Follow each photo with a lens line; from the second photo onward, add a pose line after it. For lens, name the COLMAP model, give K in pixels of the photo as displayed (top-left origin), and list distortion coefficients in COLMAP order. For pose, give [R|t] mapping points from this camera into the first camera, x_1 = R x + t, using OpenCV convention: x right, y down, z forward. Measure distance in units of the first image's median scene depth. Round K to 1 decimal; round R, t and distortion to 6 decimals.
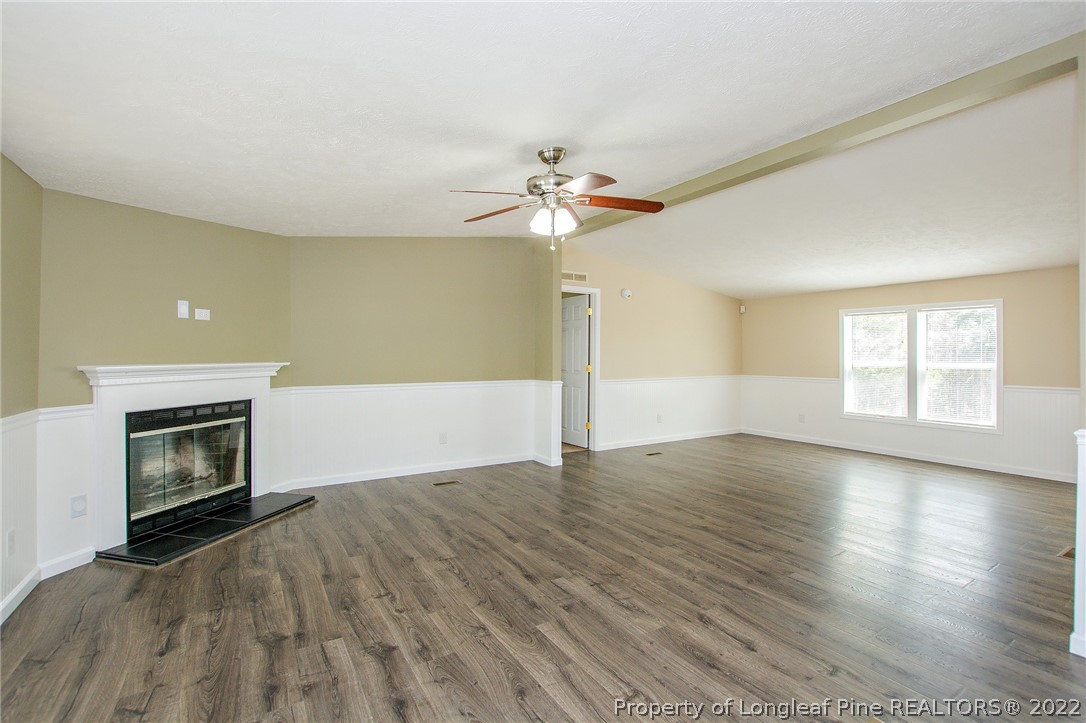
lens RADIAL K [[489.7, 0, 546.3], [0, 489.7, 356.8], [0, 0, 1]] dist [-0.035384, 0.006267]
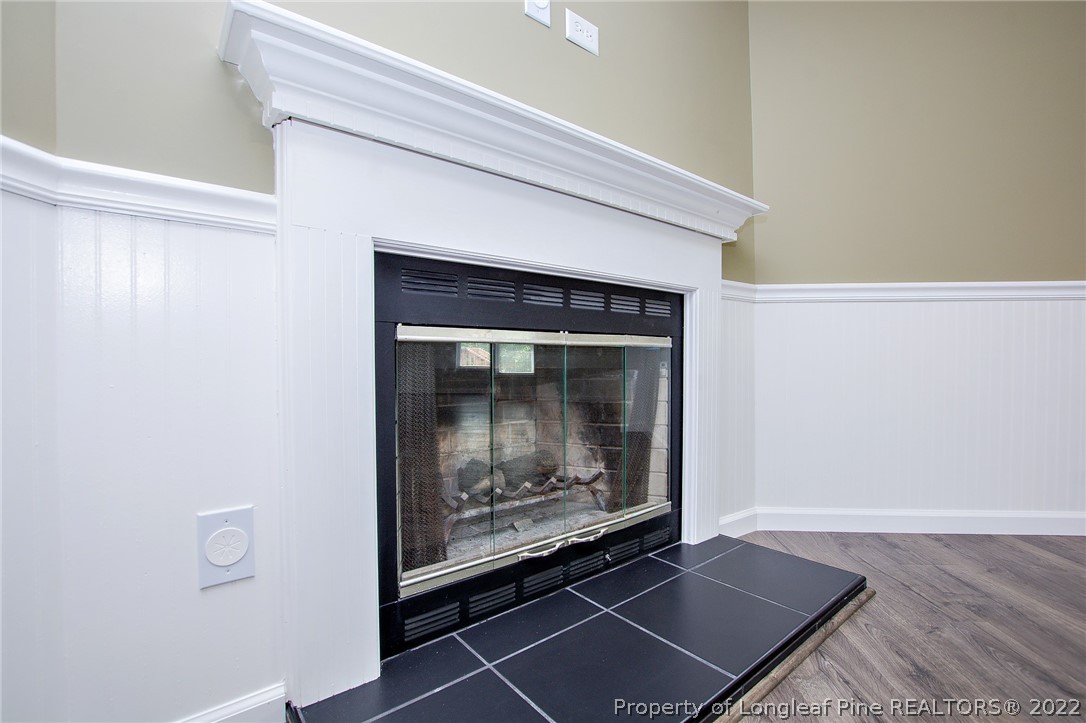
lens RADIAL K [[489.7, 0, 551.6], [0, 489.7, 368.9], [0, 0, 1]] dist [-0.035384, 0.006267]
pose [[0.800716, 0.006311, -0.599012, -0.492546], [0.001012, 0.999929, 0.011886, 0.154126], [0.599044, -0.010124, 0.800652, 0.663586]]
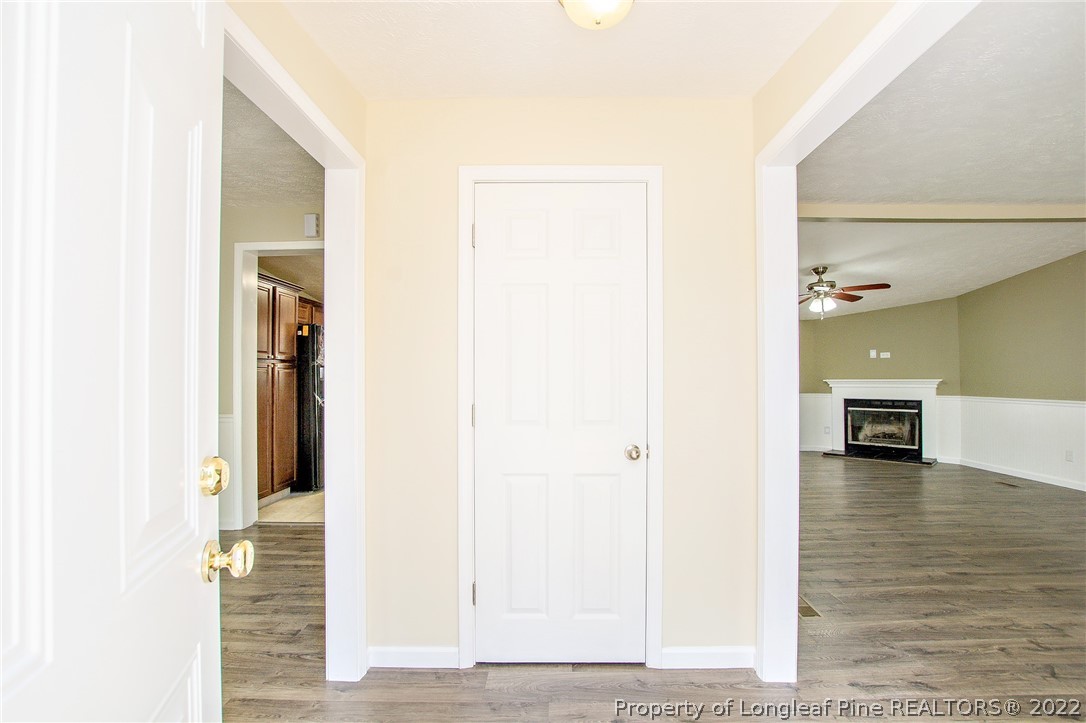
lens RADIAL K [[489.7, 0, 547.8], [0, 489.7, 374.1], [0, 0, 1]] dist [-0.035384, 0.006267]
pose [[-0.542858, -0.007341, -0.839792, 1.675594], [-0.001034, 0.999967, -0.008073, 0.009712], [0.839824, -0.003514, -0.542848, 0.869453]]
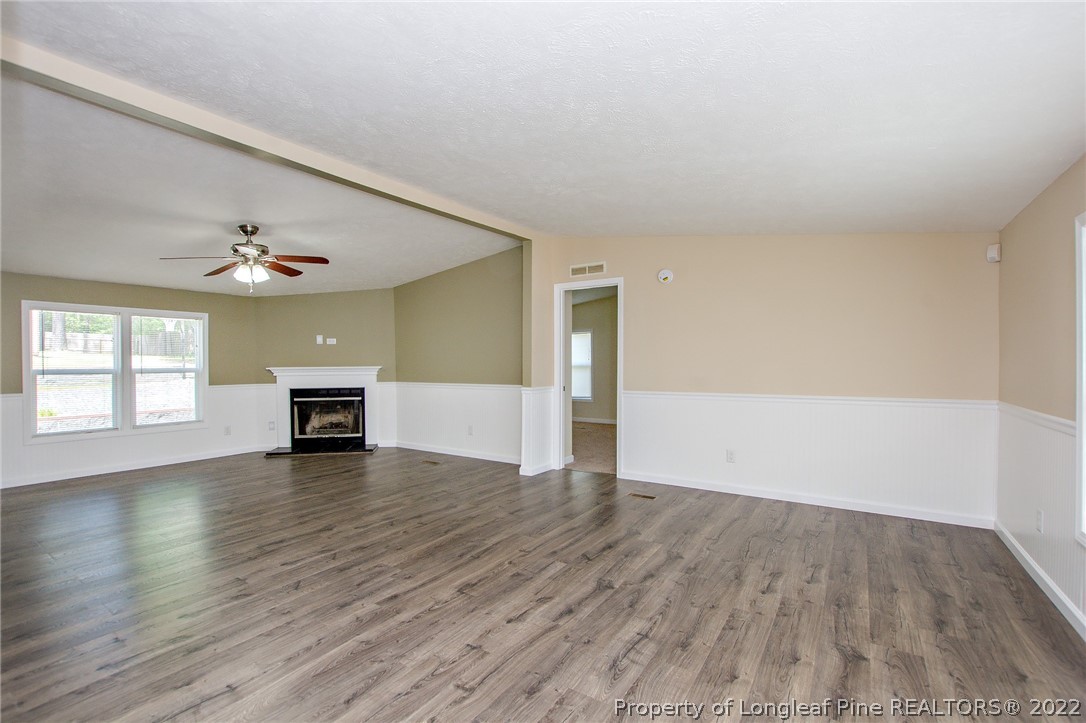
lens RADIAL K [[489.7, 0, 546.9], [0, 489.7, 368.9], [0, 0, 1]] dist [-0.035384, 0.006267]
pose [[0.415212, 0.007384, -0.909695, 1.346199], [0.003402, 0.999947, 0.009670, 0.006256], [0.909718, -0.007110, 0.415165, 0.933839]]
